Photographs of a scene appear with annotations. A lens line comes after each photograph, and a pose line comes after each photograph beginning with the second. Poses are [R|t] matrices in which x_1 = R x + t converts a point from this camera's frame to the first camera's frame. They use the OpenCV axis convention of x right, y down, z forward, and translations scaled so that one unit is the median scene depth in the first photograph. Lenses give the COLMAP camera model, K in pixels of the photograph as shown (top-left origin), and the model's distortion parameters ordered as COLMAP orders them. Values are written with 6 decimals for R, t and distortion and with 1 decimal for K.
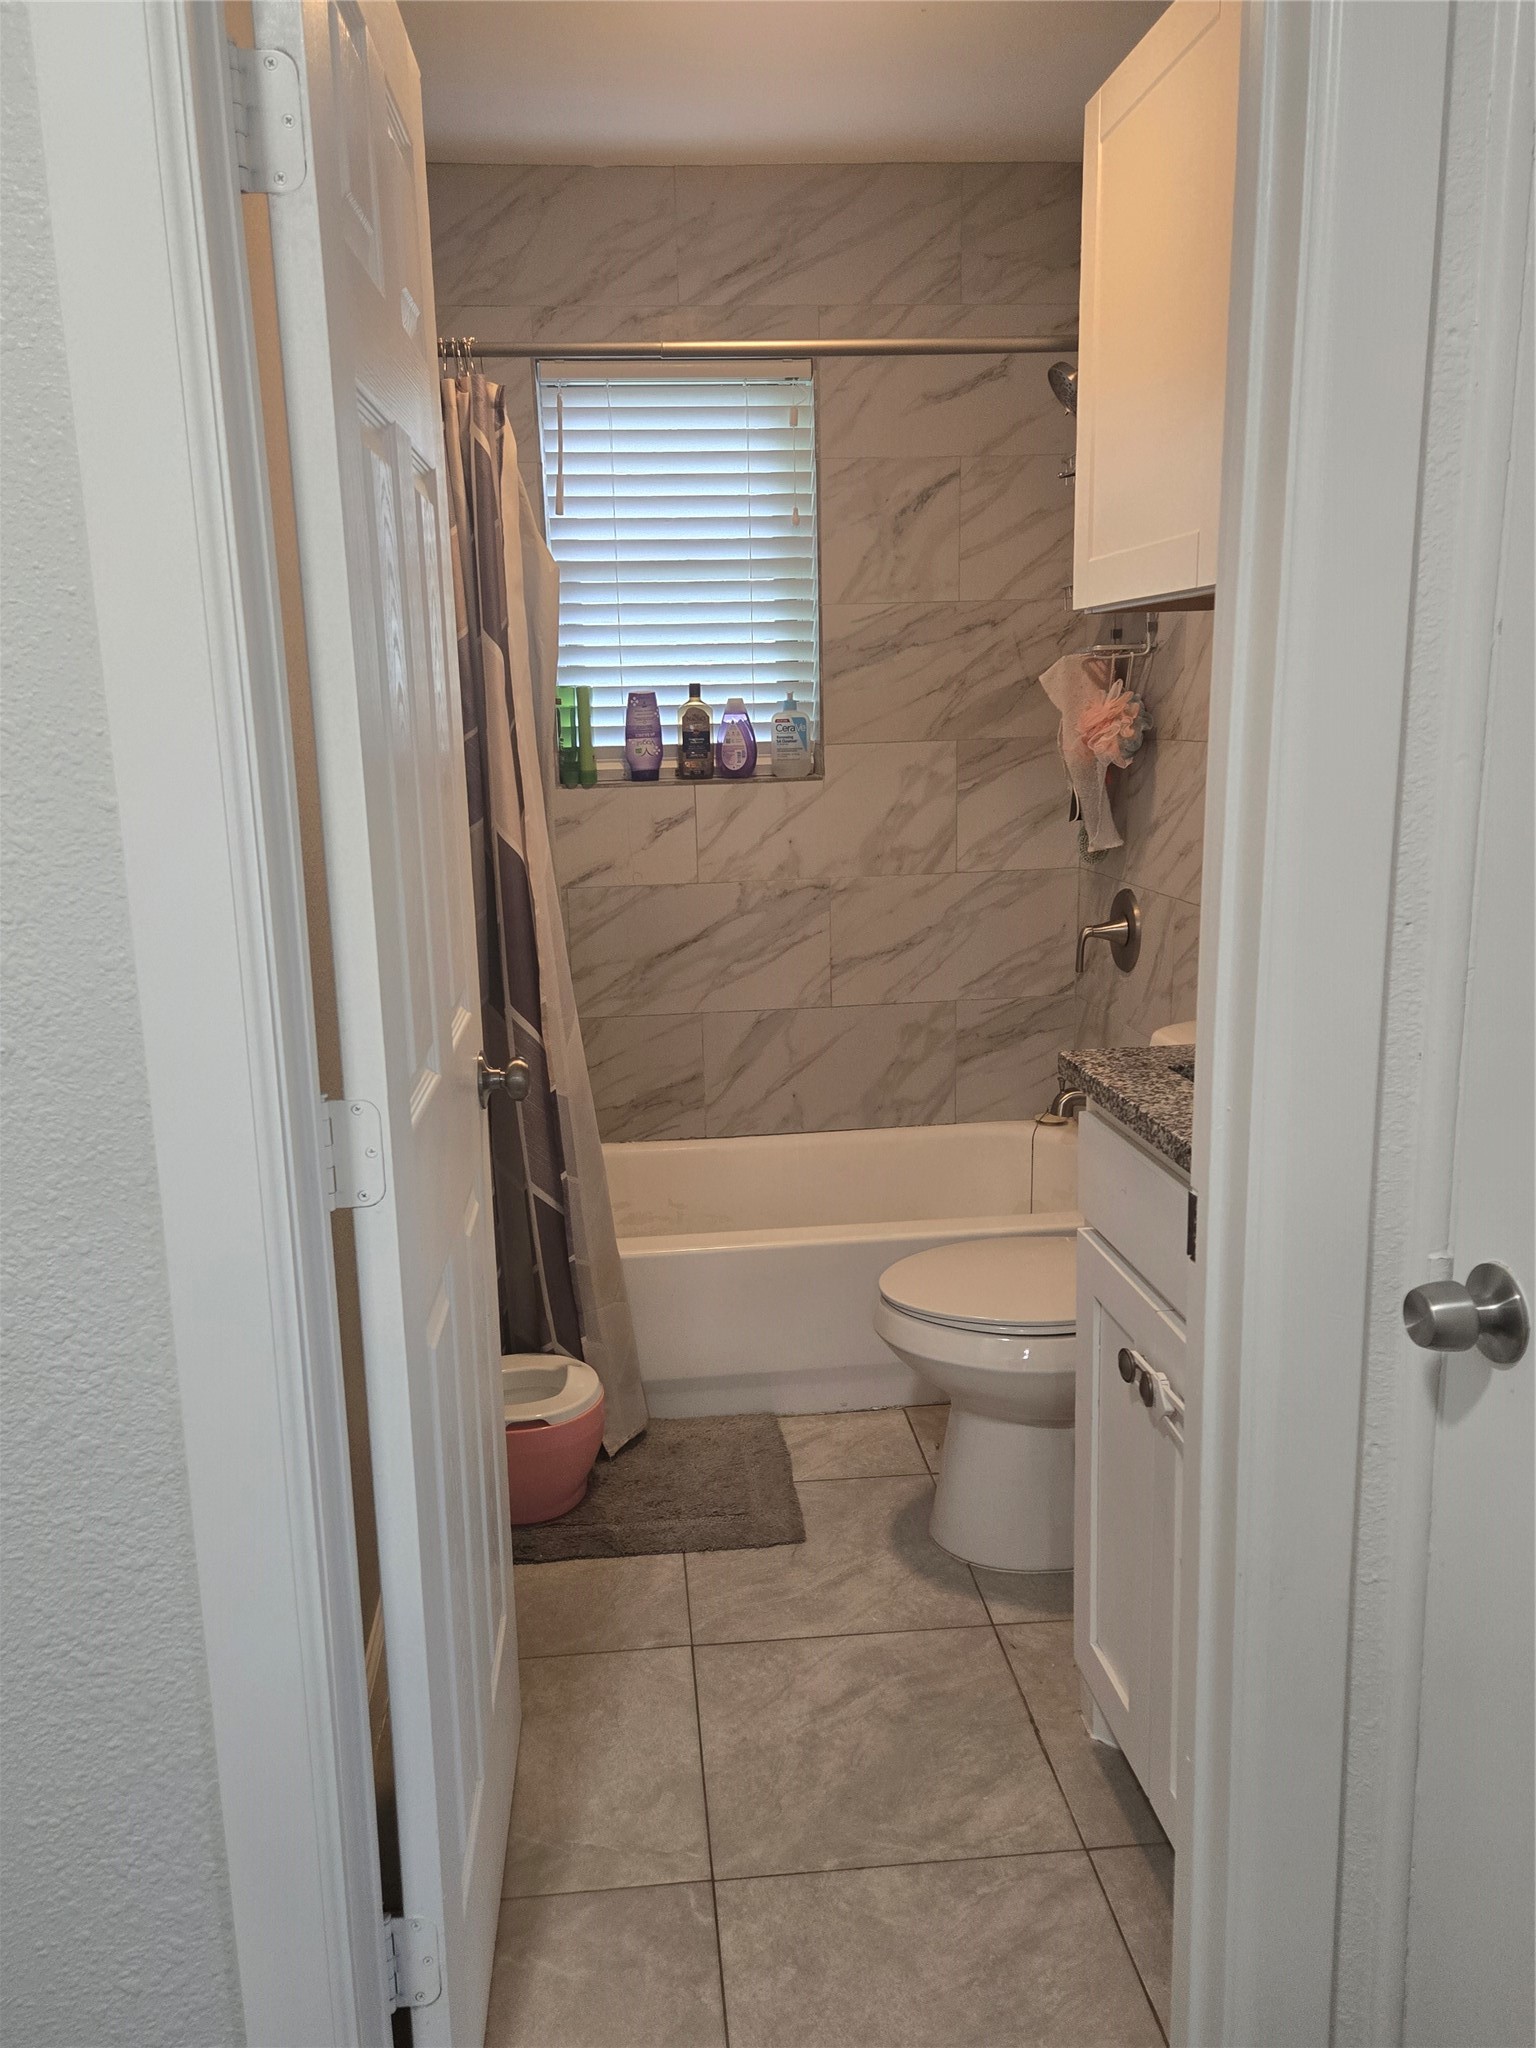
lens RADIAL K [[1536.2, 0, 757.8], [0, 1536.2, 1012.5], [0, 0, 1]] dist [0.064333, -0.037852]
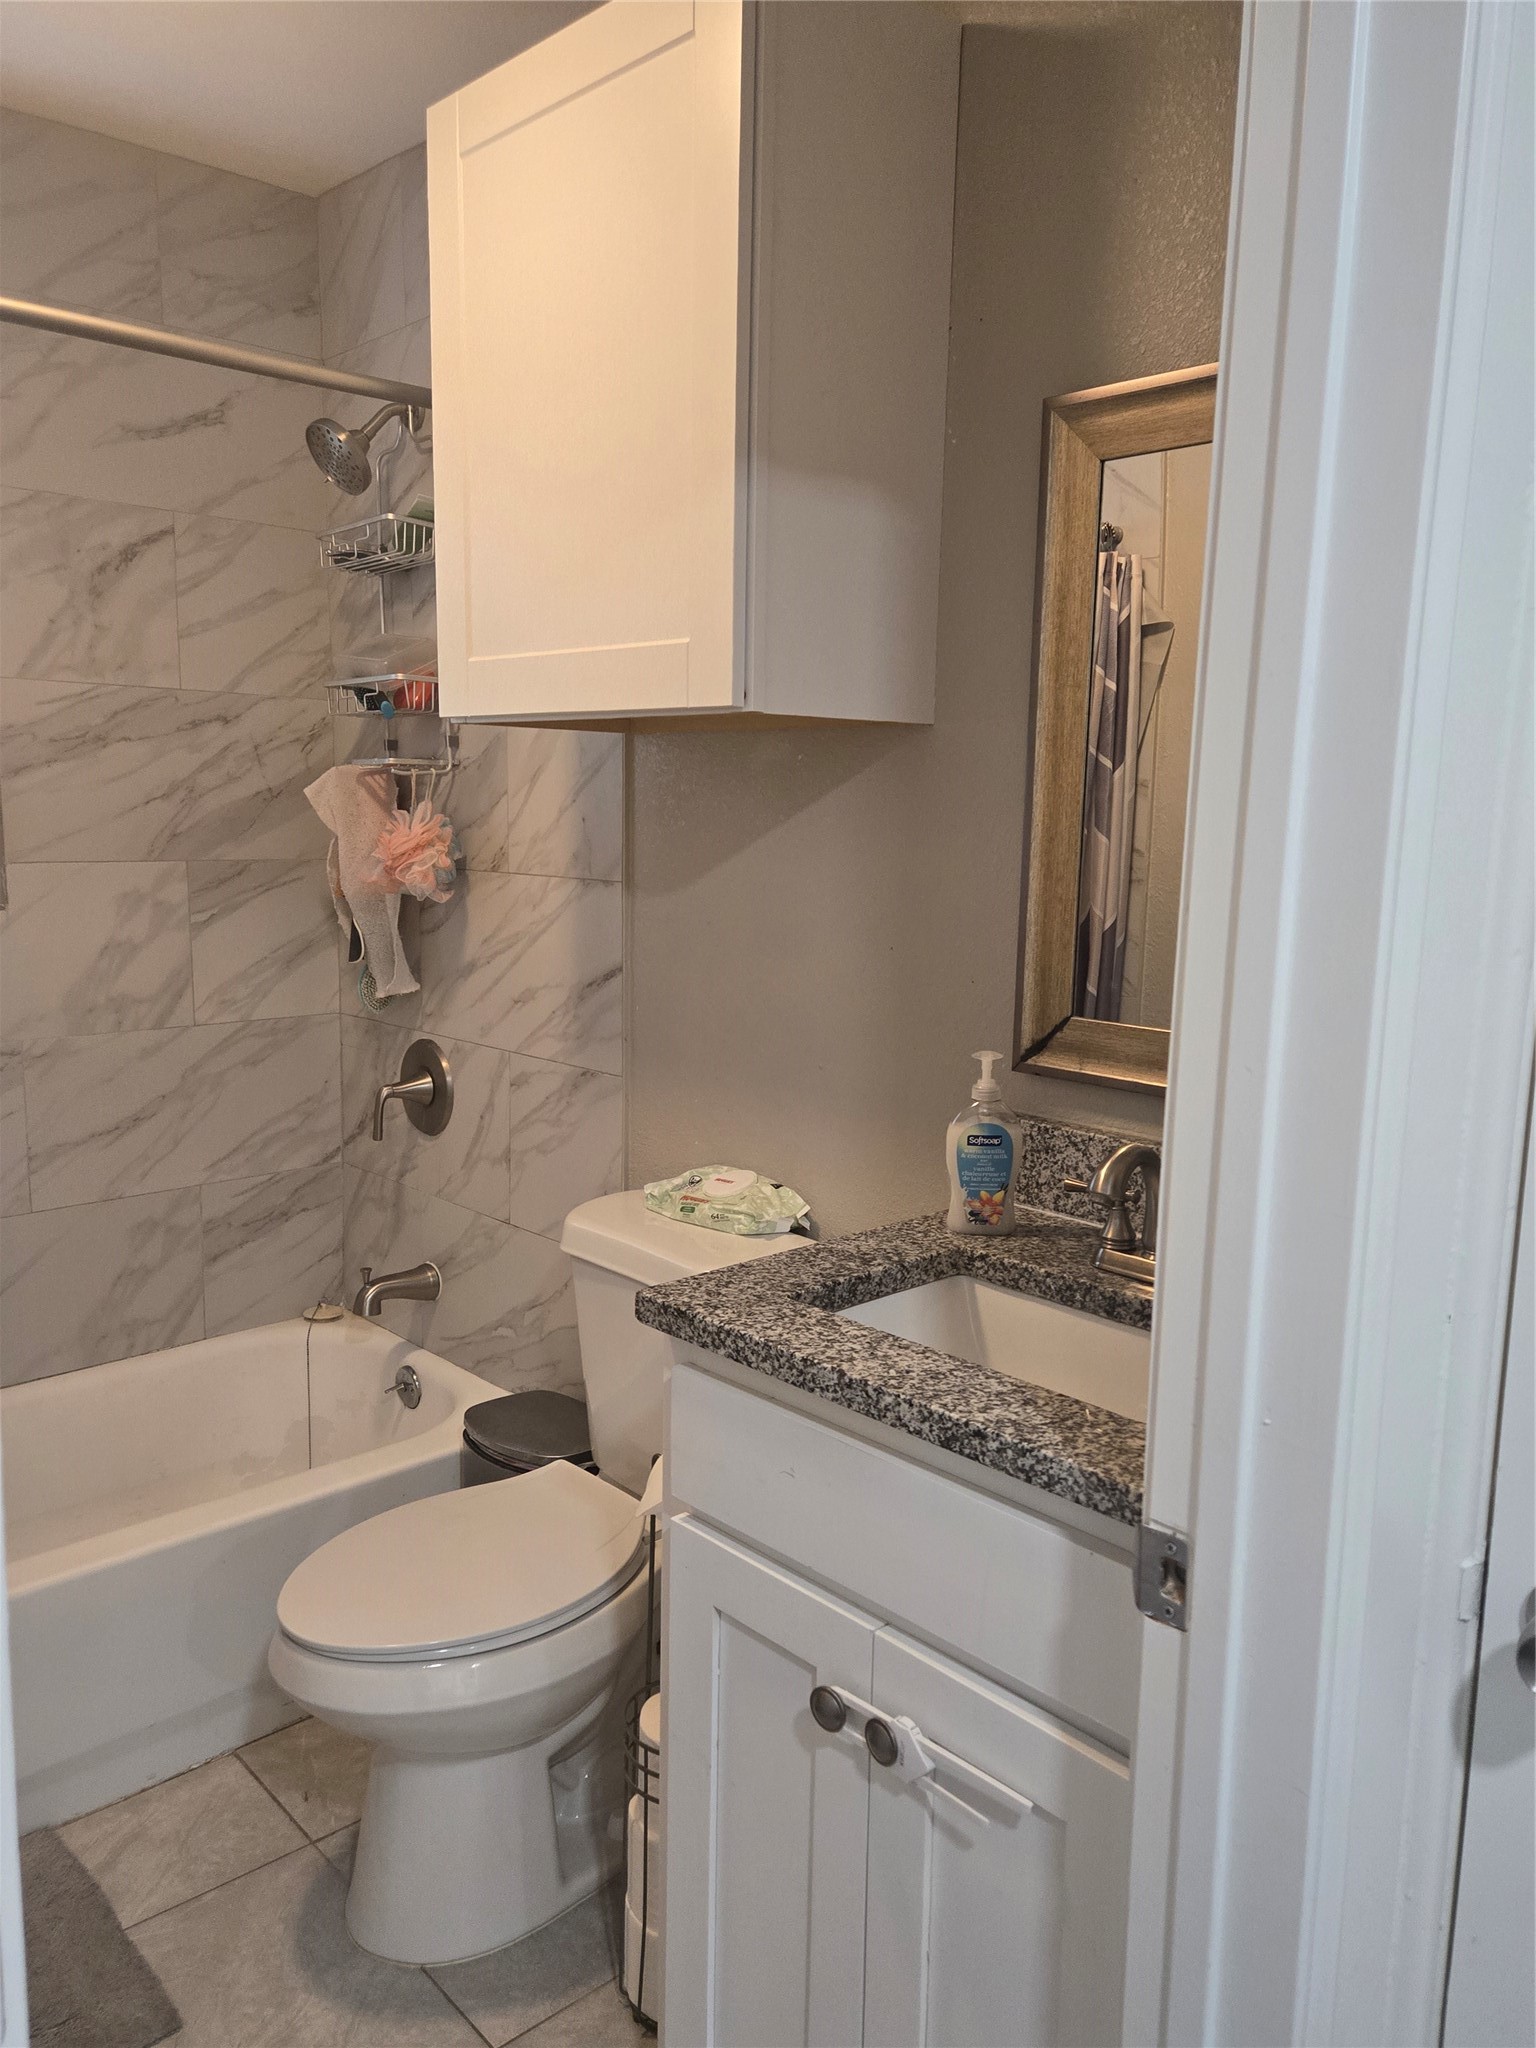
lens RADIAL K [[1536.2, 0, 767.2], [0, 1536.2, 1039.6], [0, 0, 1]] dist [0.064333, -0.037852]
pose [[0.805930, -0.050474, 0.589855, -0.109653], [0.080109, 0.996493, -0.024183, -0.042143], [-0.586565, 0.066743, 0.807147, 0.186629]]
